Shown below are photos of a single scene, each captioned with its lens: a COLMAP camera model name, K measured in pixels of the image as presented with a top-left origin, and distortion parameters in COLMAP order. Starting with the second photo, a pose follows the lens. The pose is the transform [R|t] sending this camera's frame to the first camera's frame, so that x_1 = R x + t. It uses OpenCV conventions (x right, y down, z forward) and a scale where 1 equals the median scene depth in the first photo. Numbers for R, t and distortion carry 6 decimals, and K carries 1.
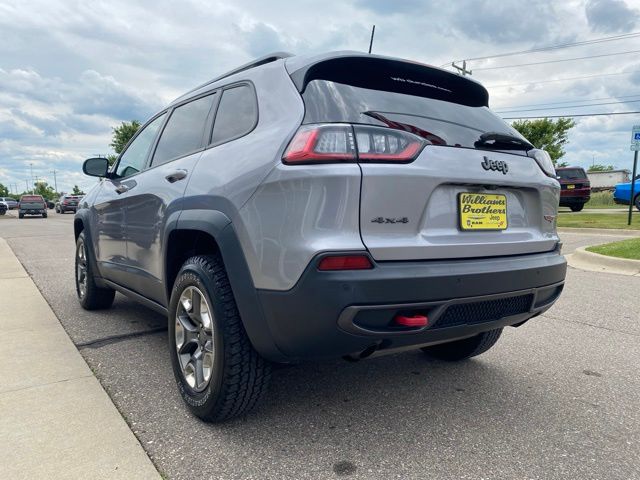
lens RADIAL K [[514.0, 0, 324.1], [0, 514.0, 241.8], [0, 0, 1]] dist [0.018604, 0.008020]
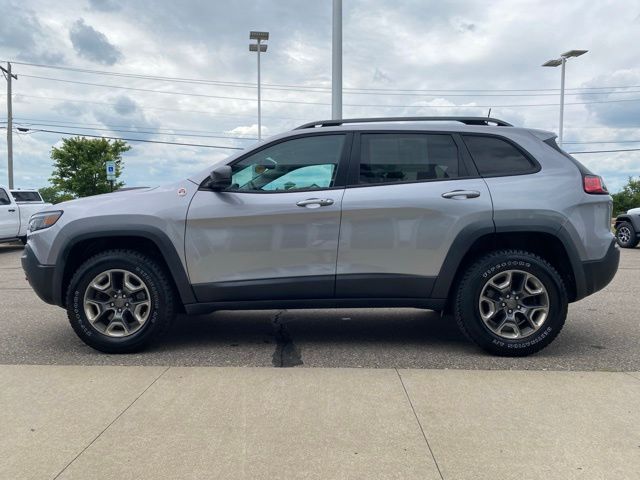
lens RADIAL K [[514.0, 0, 324.1], [0, 514.0, 241.8], [0, 0, 1]] dist [0.018604, 0.008020]
pose [[0.603110, -0.037546, 0.796774, -0.128512], [0.065365, 0.997858, -0.002456, -0.002180], [-0.794976, 0.053562, 0.604272, 0.037365]]
